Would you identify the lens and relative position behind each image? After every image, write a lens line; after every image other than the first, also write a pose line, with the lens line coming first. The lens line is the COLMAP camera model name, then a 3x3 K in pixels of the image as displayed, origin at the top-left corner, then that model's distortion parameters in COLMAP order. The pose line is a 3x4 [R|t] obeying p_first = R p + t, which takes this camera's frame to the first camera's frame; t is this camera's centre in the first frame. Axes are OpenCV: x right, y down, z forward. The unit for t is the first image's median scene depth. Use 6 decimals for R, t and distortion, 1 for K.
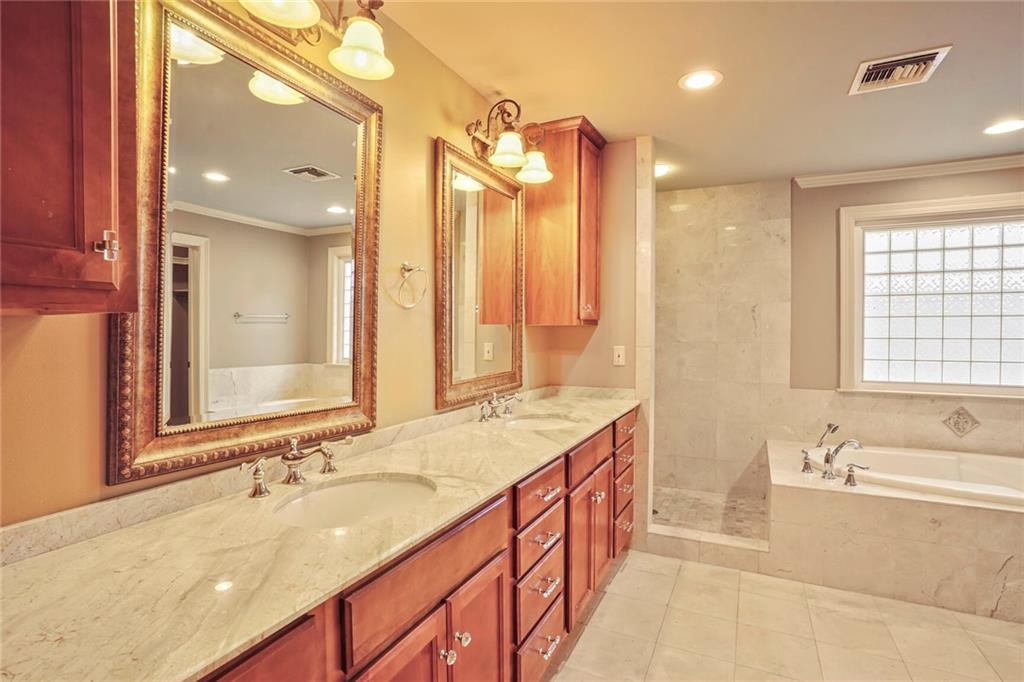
lens RADIAL K [[496.5, 0, 513.2], [0, 496.5, 339.8], [0, 0, 1]] dist [-0.066039, 0.023724]
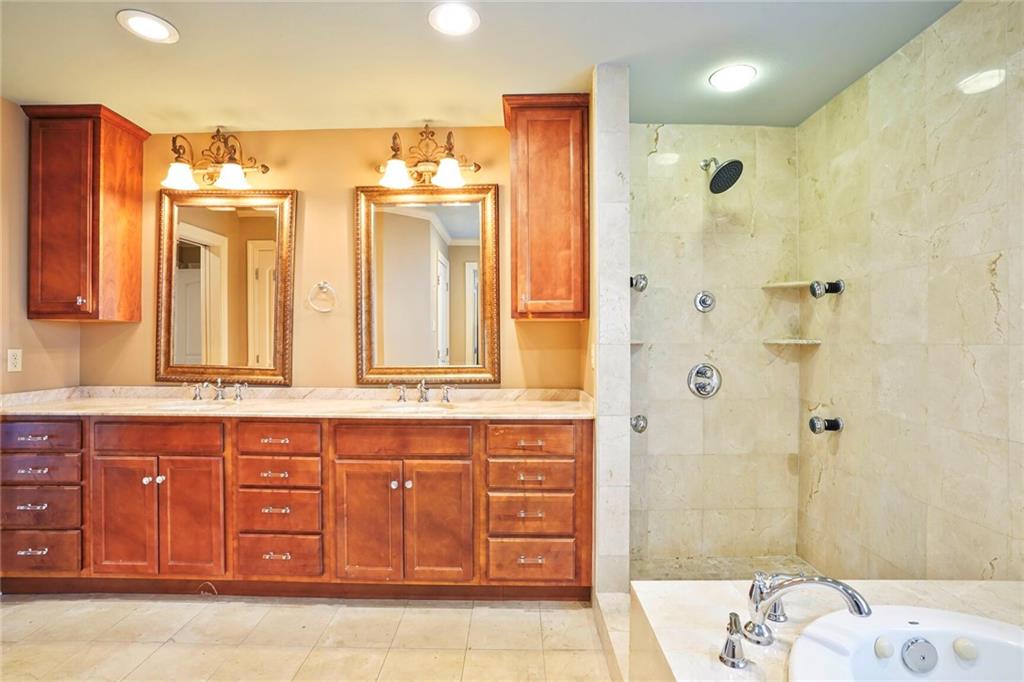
lens RADIAL K [[496.5, 0, 516.4], [0, 496.5, 340.5], [0, 0, 1]] dist [-0.066039, 0.023724]
pose [[0.436053, -0.002404, -0.899918, 0.685992], [-0.017167, 0.999792, -0.010989, 0.014730], [0.899757, 0.020241, 0.435921, 0.433131]]
